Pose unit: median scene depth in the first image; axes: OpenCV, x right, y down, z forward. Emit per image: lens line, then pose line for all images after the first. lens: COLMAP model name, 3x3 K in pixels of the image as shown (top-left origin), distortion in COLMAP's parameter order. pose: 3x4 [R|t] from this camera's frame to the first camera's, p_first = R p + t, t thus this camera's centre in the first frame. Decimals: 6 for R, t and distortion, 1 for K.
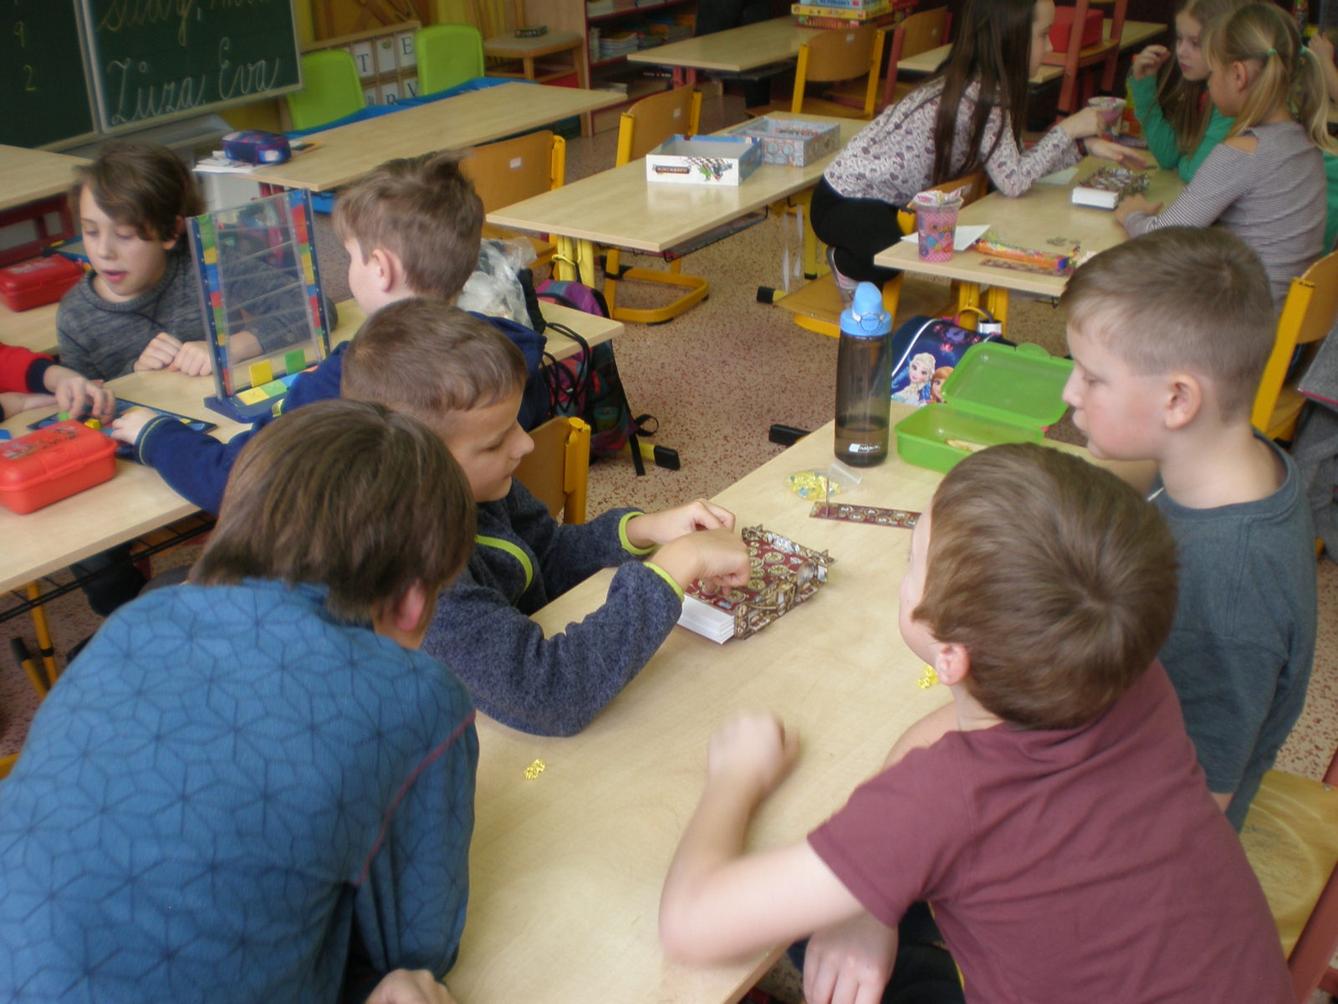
lens RADIAL K [[1451.1, 0, 669.0], [0, 1451.1, 502.0], [0, 0, 1]] dist [-0.067294, -0.185788]
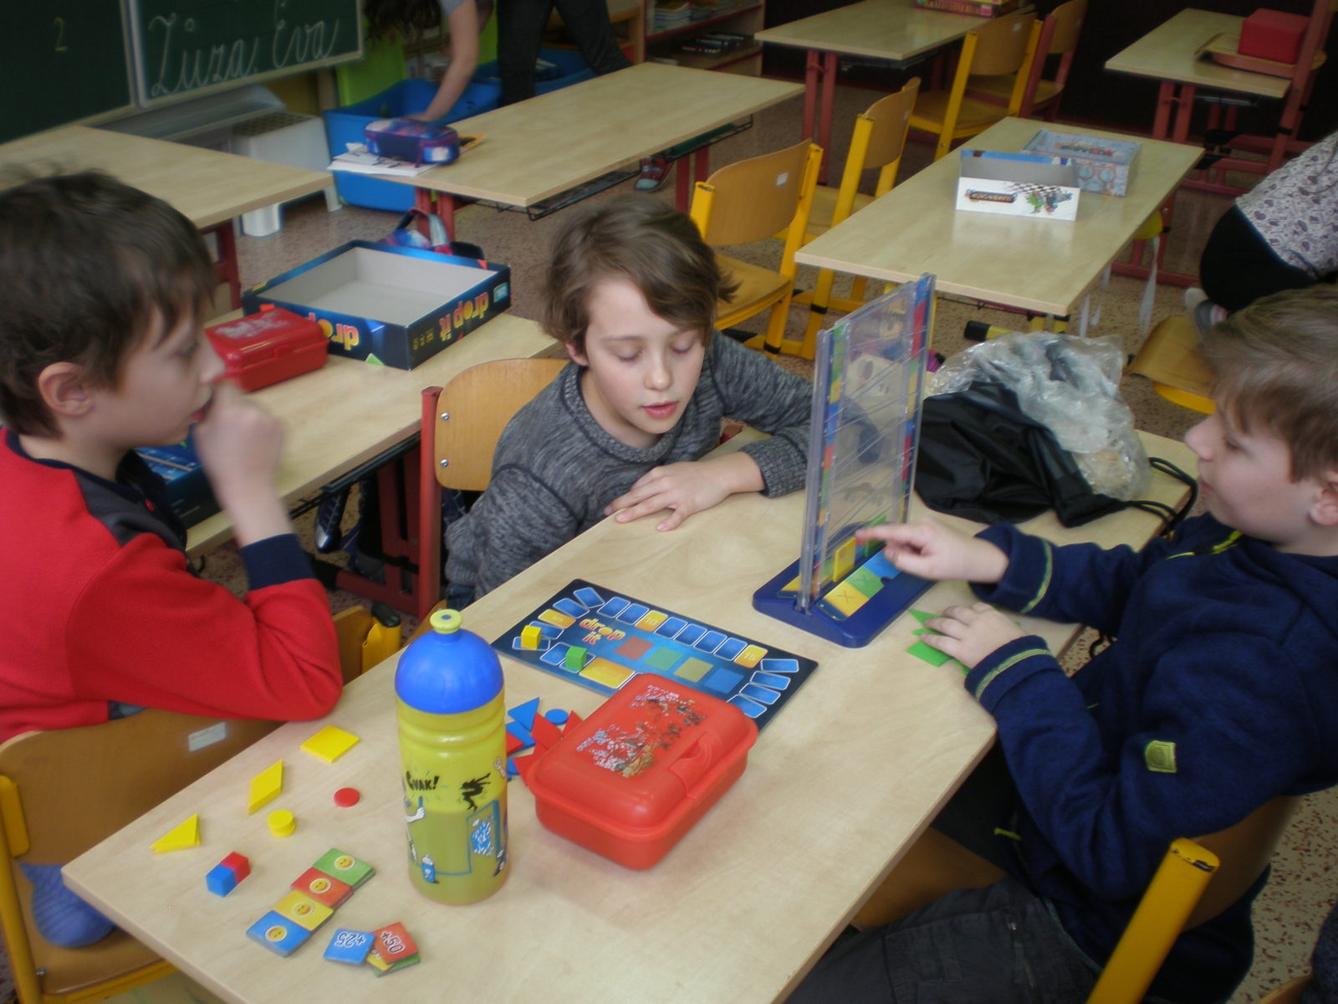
lens RADIAL K [[1451.1, 0, 669.0], [0, 1451.1, 502.0], [0, 0, 1]] dist [-0.067294, -0.185788]
pose [[0.990856, -0.003418, 0.134877, -0.215257], [-0.000274, 0.999626, 0.027344, -0.062011], [-0.134920, -0.027131, 0.990485, 0.170387]]
